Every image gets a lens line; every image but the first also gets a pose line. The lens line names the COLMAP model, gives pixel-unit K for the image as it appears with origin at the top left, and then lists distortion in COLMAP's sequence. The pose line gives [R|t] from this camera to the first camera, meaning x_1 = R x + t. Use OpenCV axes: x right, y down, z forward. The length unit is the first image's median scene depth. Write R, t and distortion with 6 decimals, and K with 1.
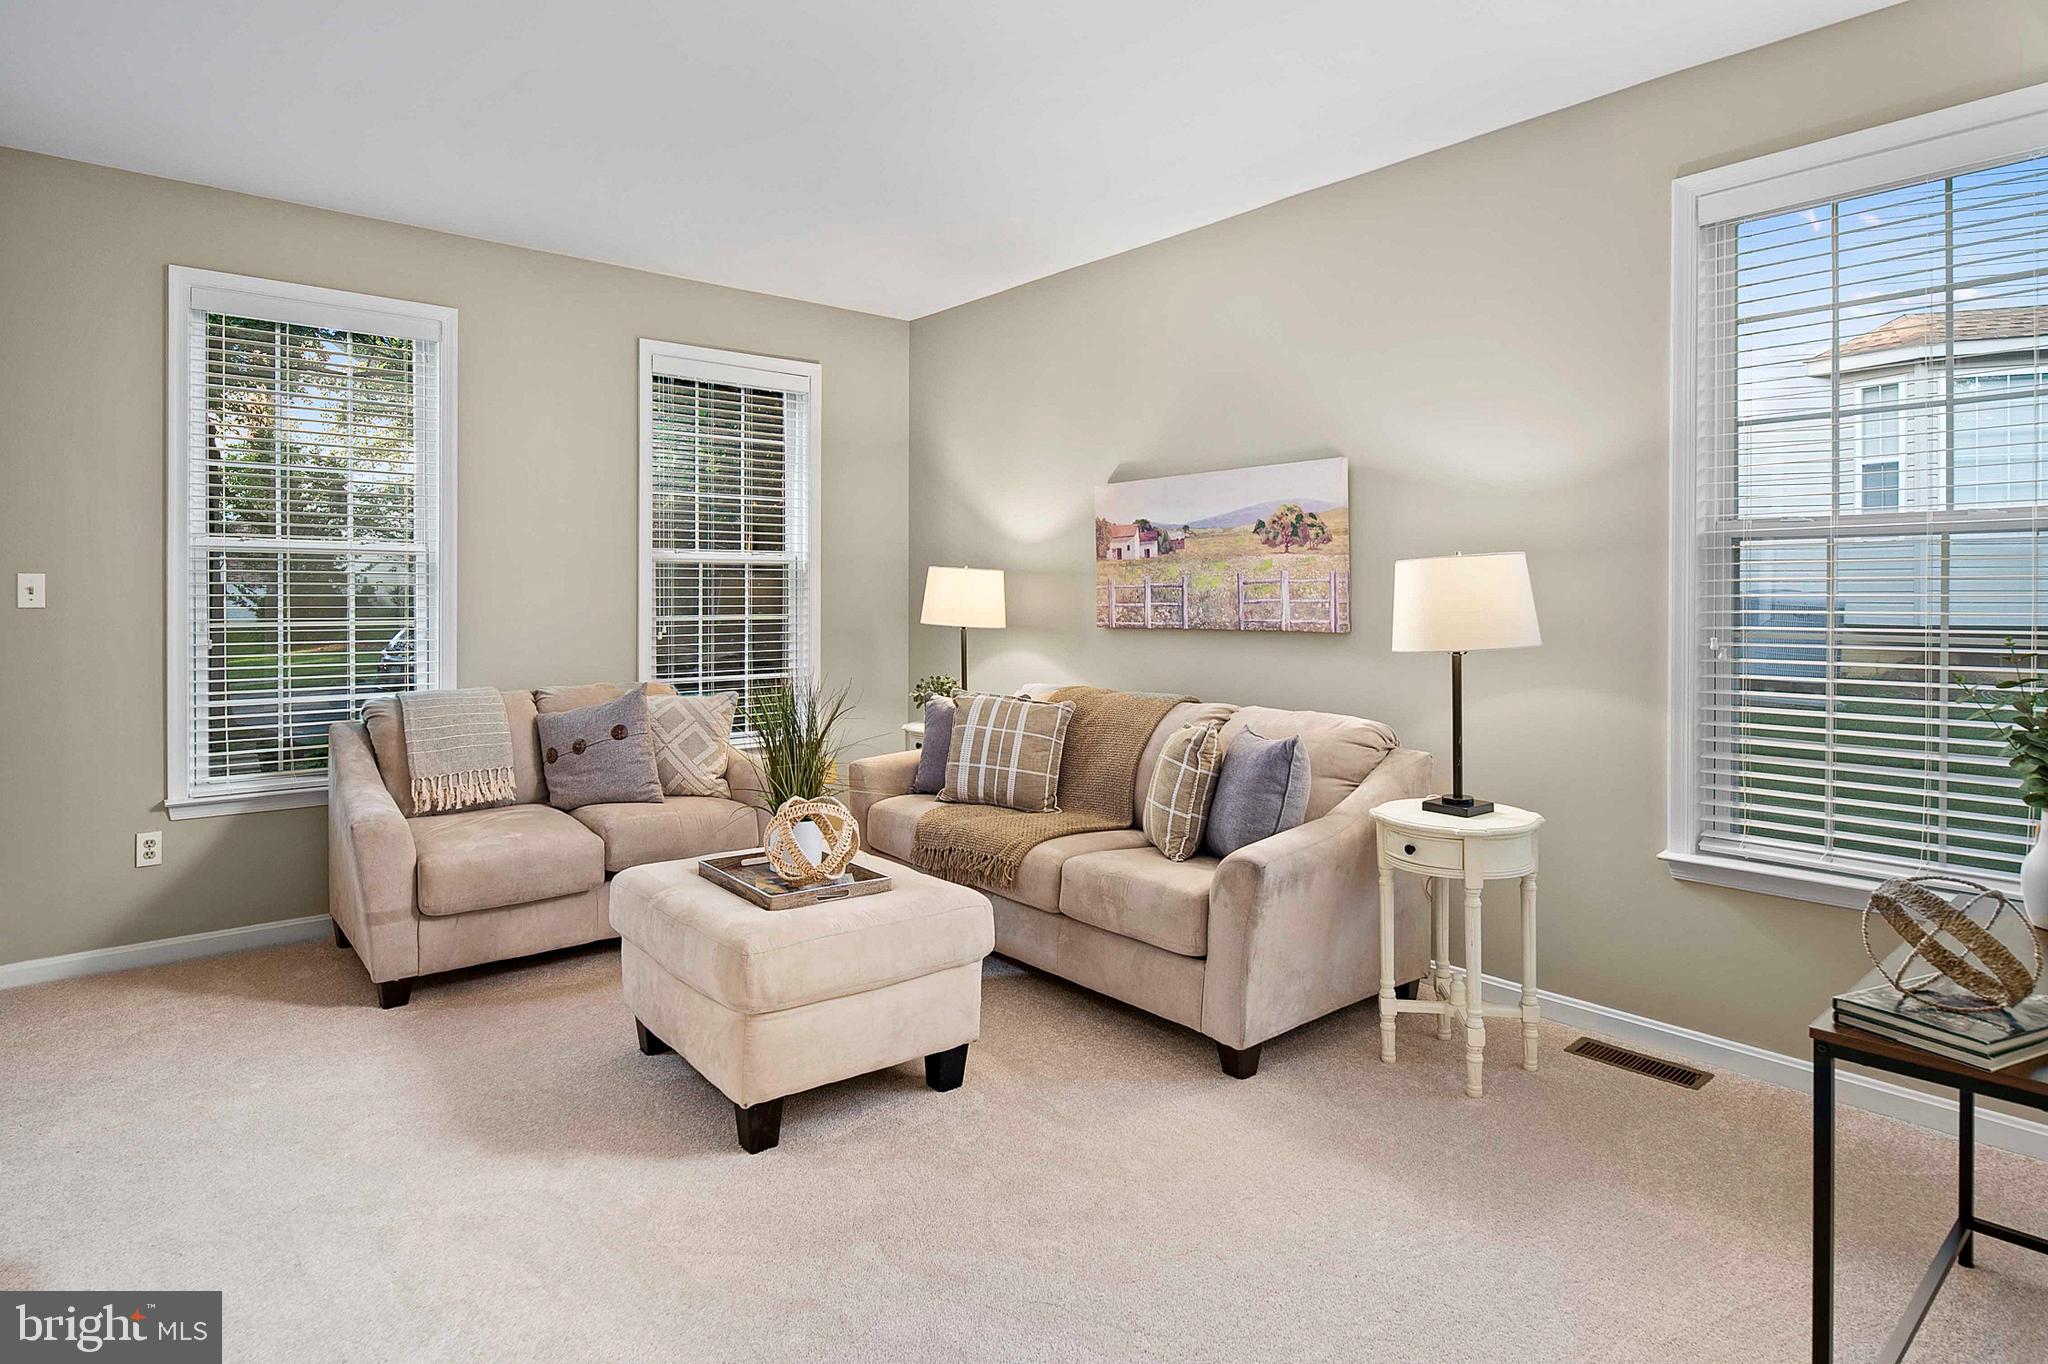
lens RADIAL K [[1118.5, 0, 1016.2], [0, 1118.5, 614.2], [0, 0, 1]] dist [-0.001538, -0.000639]
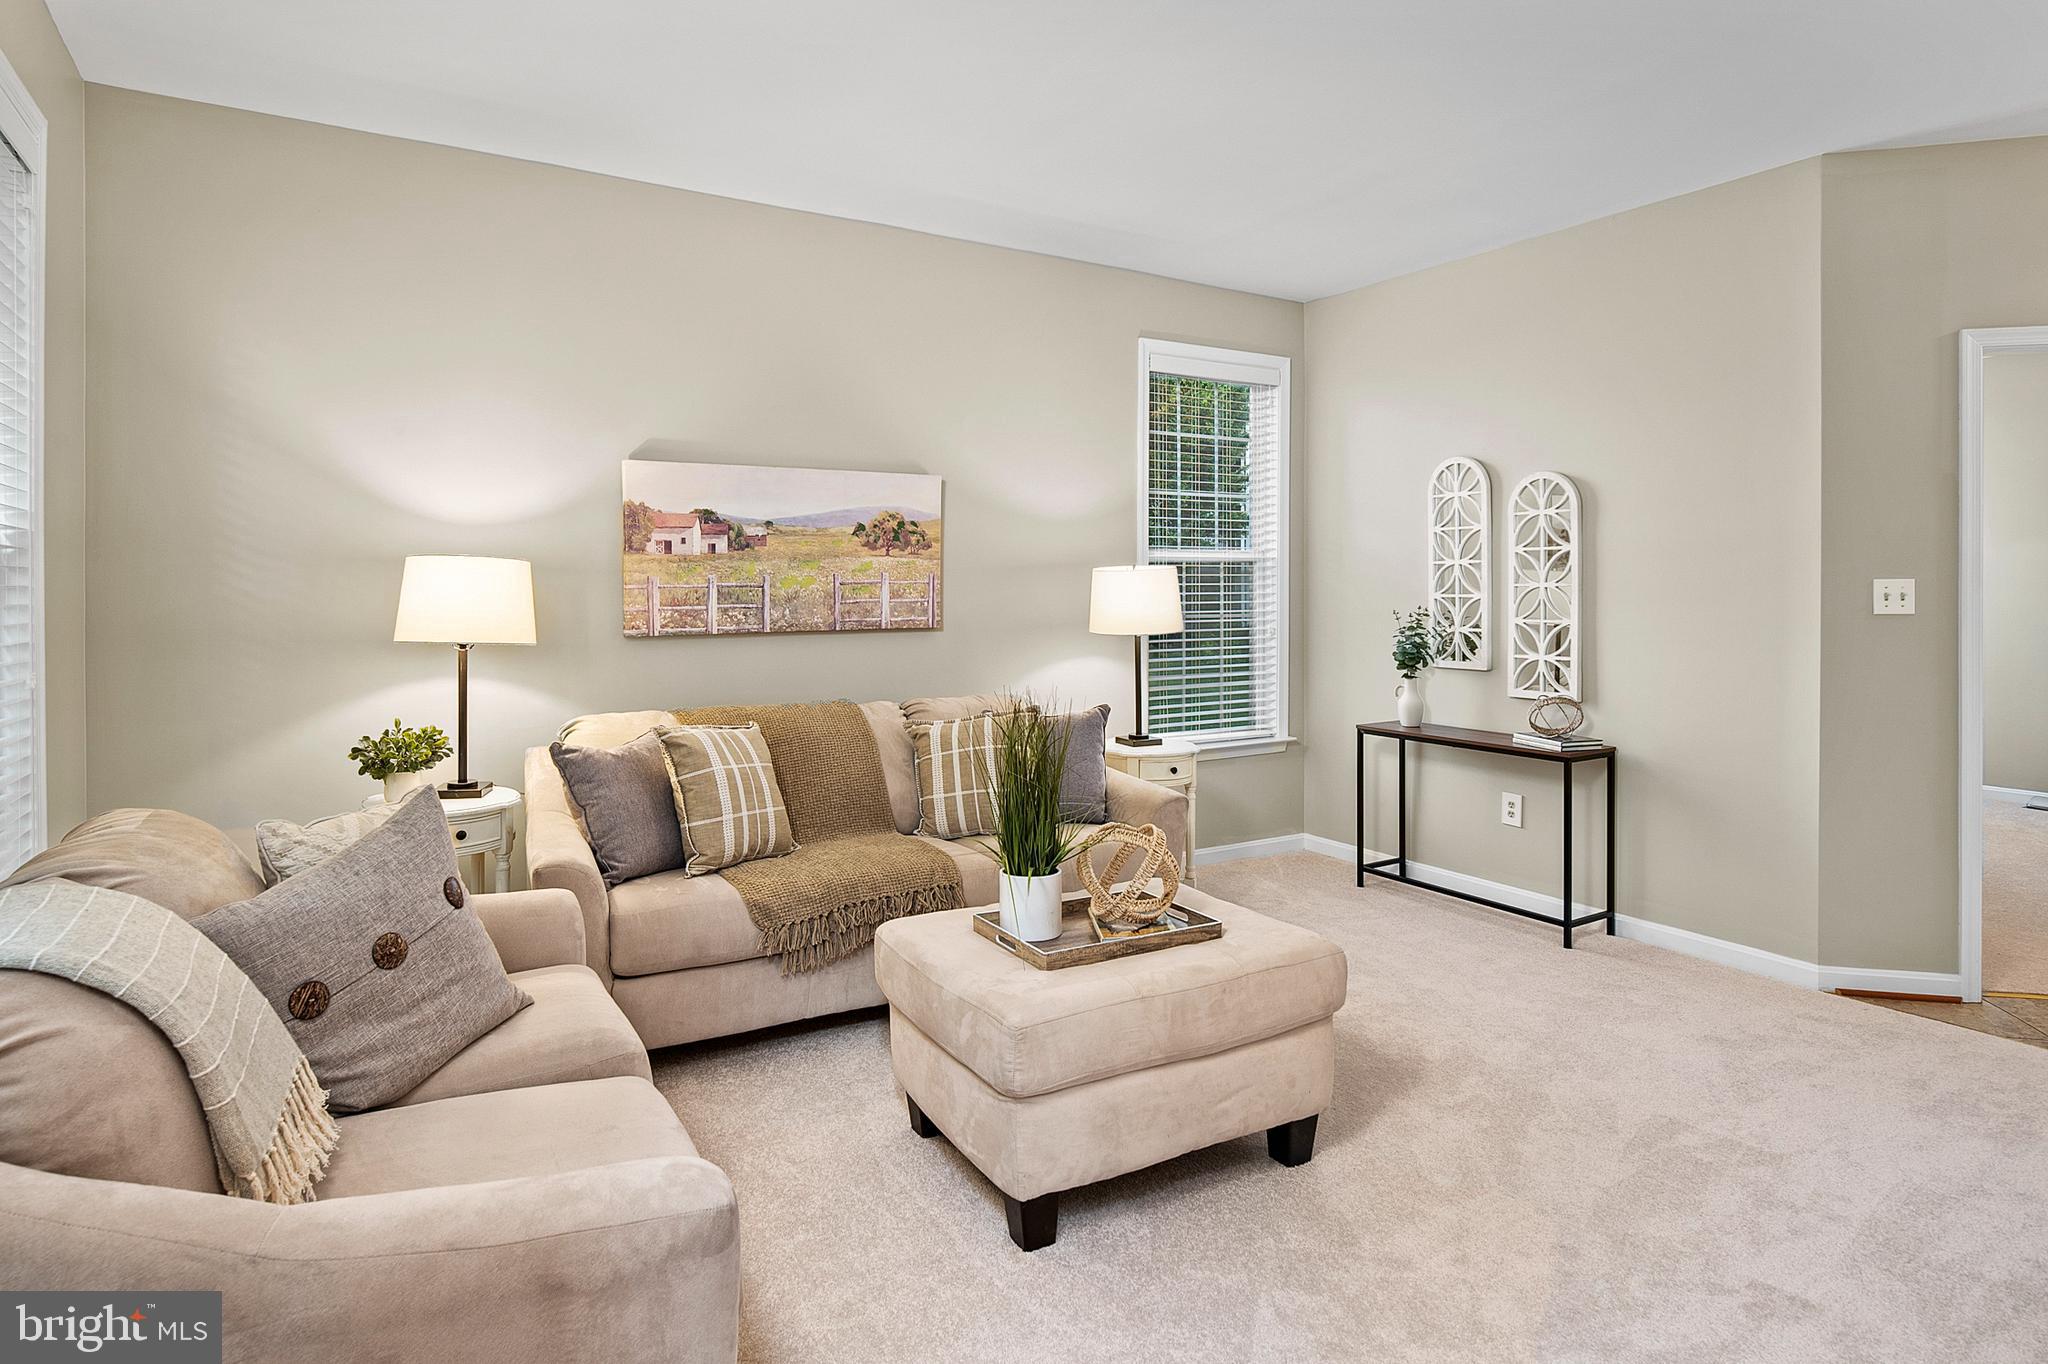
lens RADIAL K [[1118.5, 0, 1016.2], [0, 1118.5, 614.2], [0, 0, 1]] dist [-0.001538, -0.000639]
pose [[0.158888, -0.020841, 0.987077, -0.766881], [0.021144, 0.999620, 0.017703, -0.014638], [-0.987070, 0.018058, 0.159268, 0.676901]]
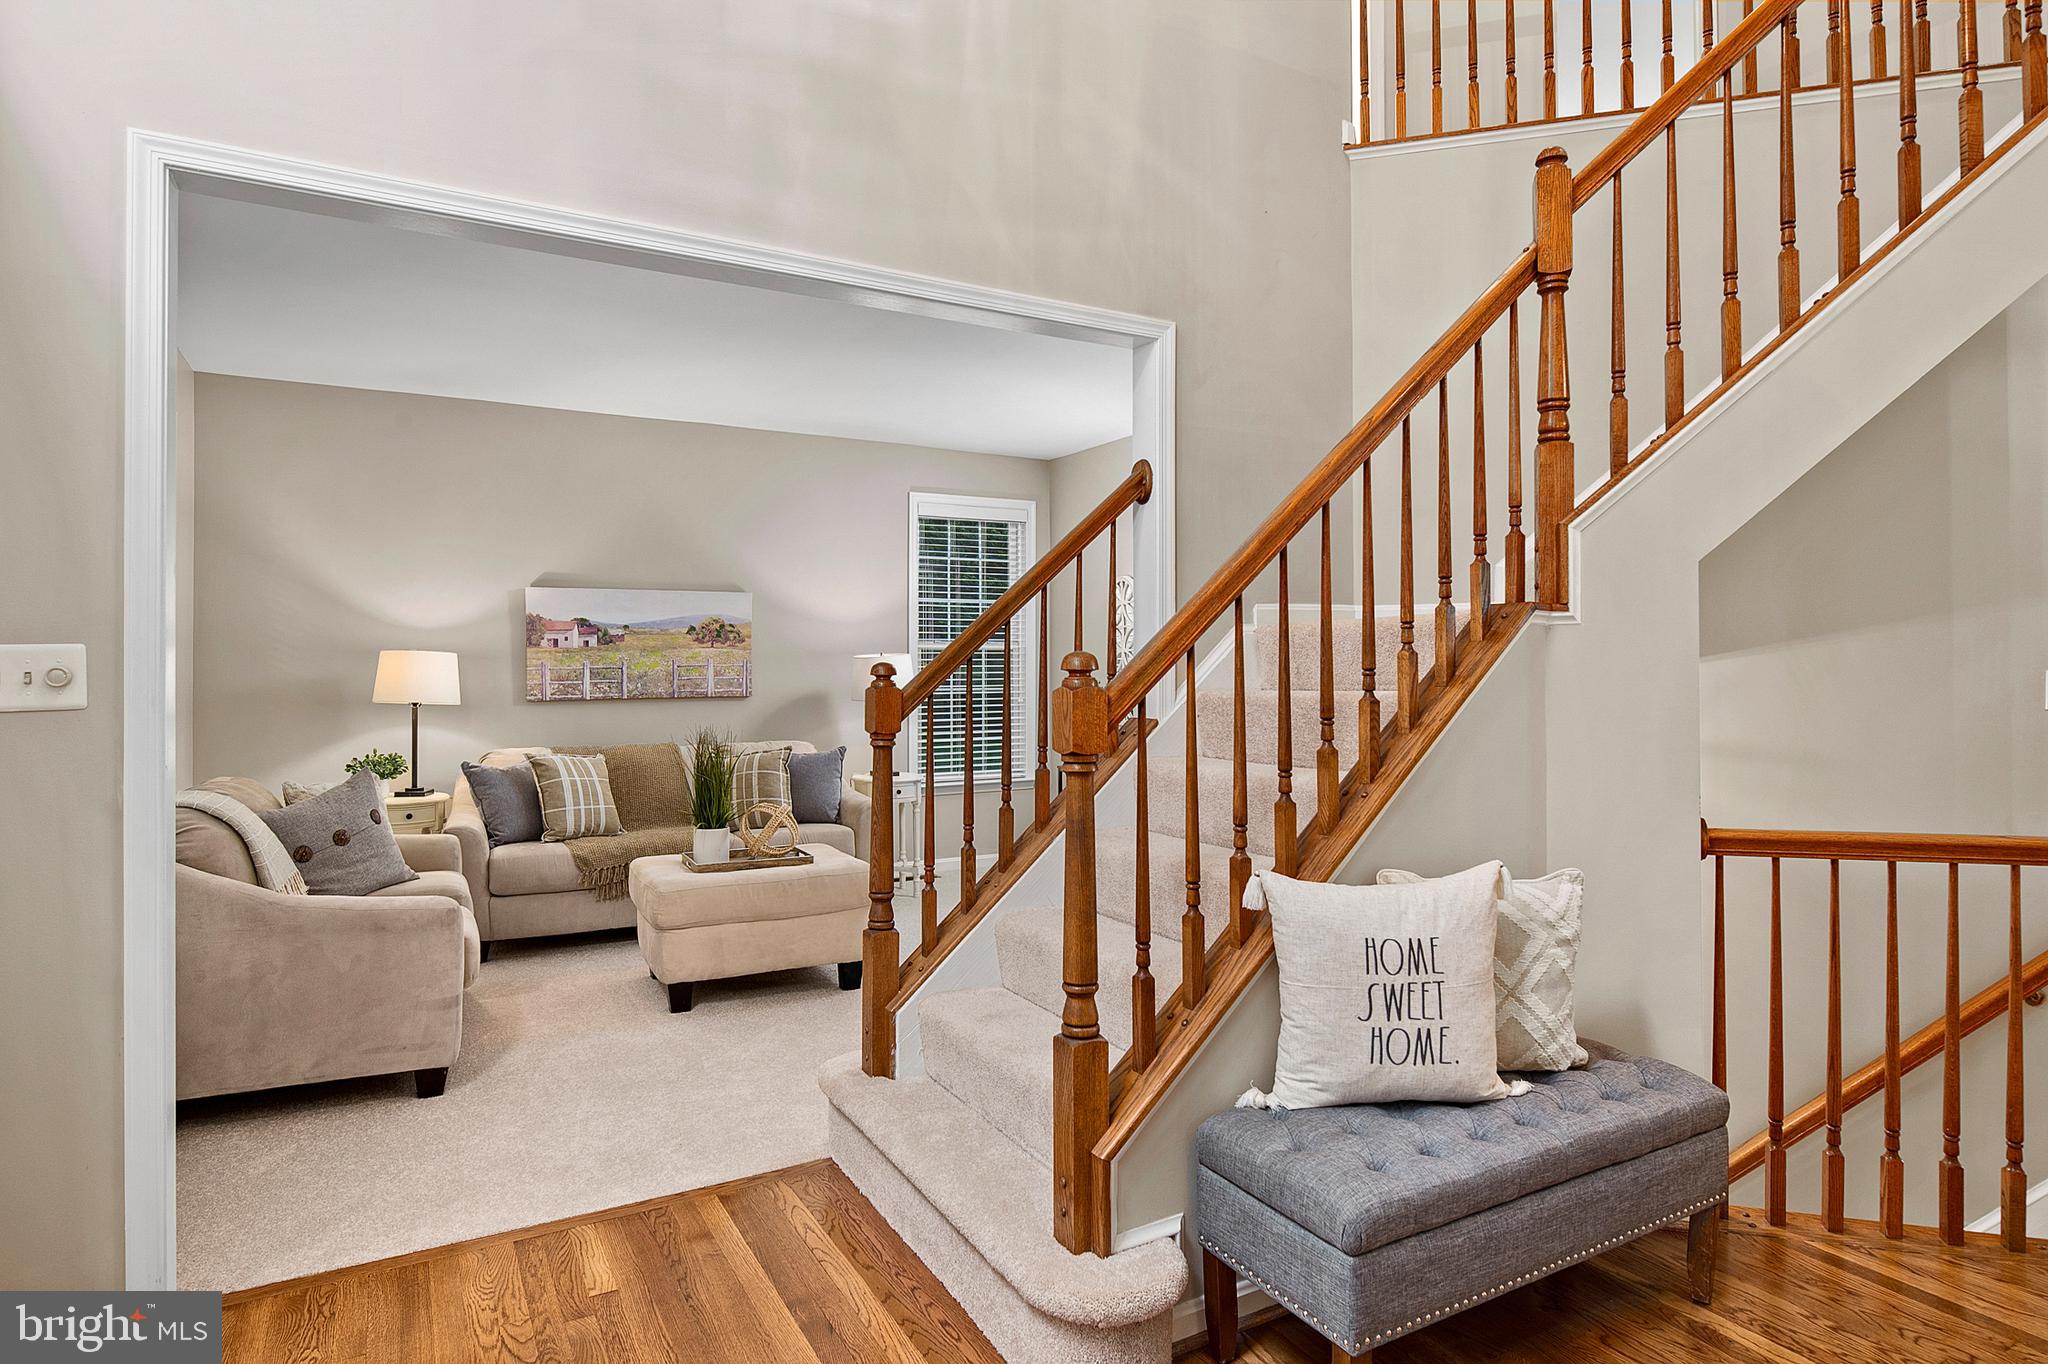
lens RADIAL K [[1111.0, 0, 1024.0], [0, 1111.0, 682.0], [0, 0, 1]] dist [-0.001129, -0.007588]
pose [[0.188865, -0.010274, 0.981949, -1.180369], [0.020864, 0.999762, 0.006447, -0.006444], [-0.981781, 0.019270, 0.189034, 0.251862]]
